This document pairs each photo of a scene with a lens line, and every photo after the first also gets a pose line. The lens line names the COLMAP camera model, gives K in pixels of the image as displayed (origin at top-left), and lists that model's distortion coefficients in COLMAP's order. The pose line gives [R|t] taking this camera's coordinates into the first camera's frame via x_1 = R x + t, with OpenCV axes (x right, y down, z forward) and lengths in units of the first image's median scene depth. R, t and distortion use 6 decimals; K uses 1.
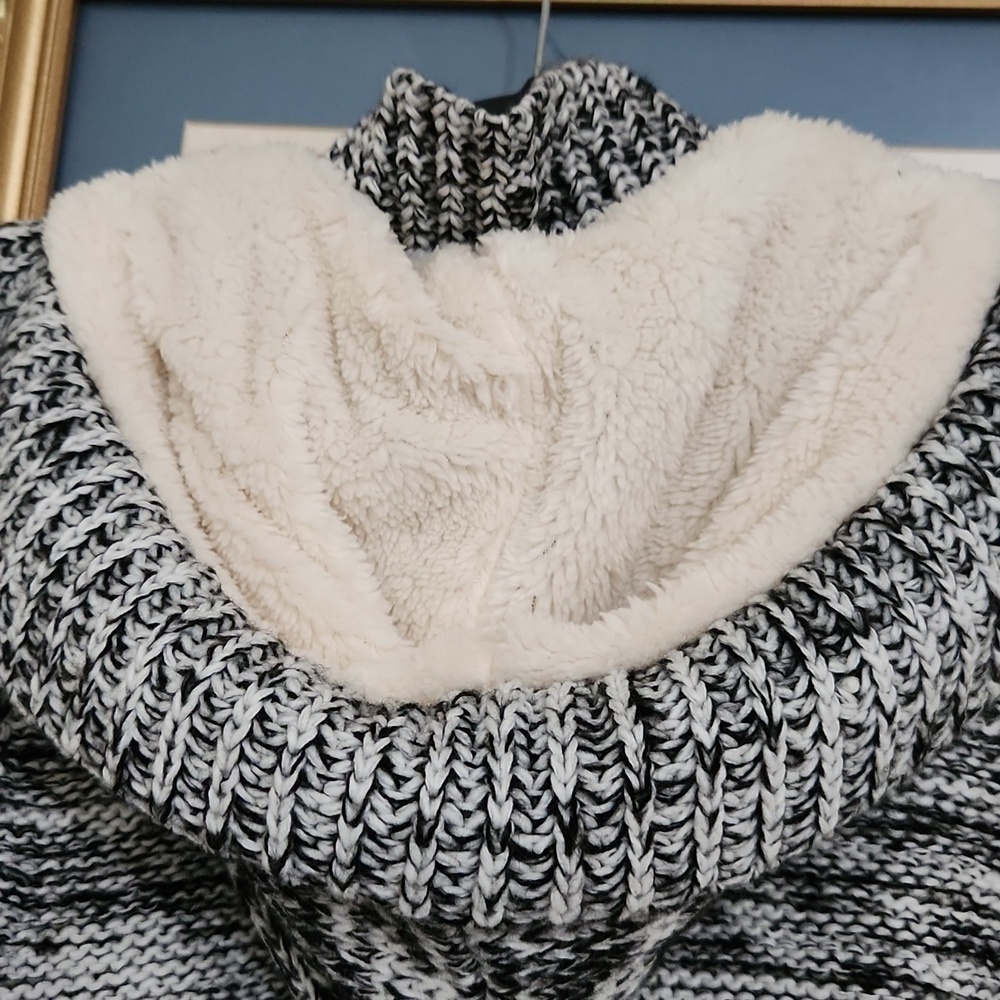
lens RADIAL K [[1496.3, 0, 500.0], [0, 1496.3, 500.0], [0, 0, 1]] dist [0.008433, 0.066202]
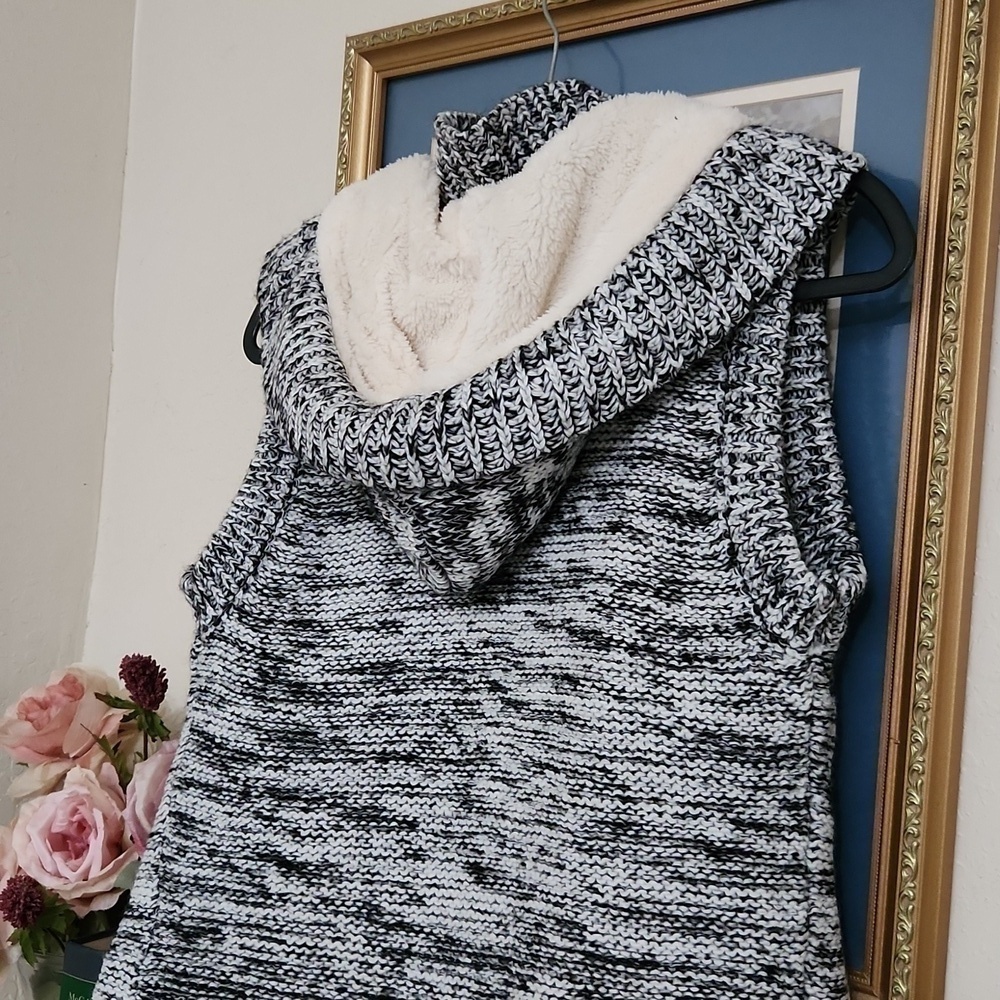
lens RADIAL K [[1496.3, 0, 500.0], [0, 1496.3, 500.0], [0, 0, 1]] dist [0.008433, 0.066202]
pose [[0.845394, -0.043856, -0.532339, 1.361139], [0.082383, 0.995404, 0.048826, 0.185605], [0.527751, -0.085133, 0.845122, -0.930218]]
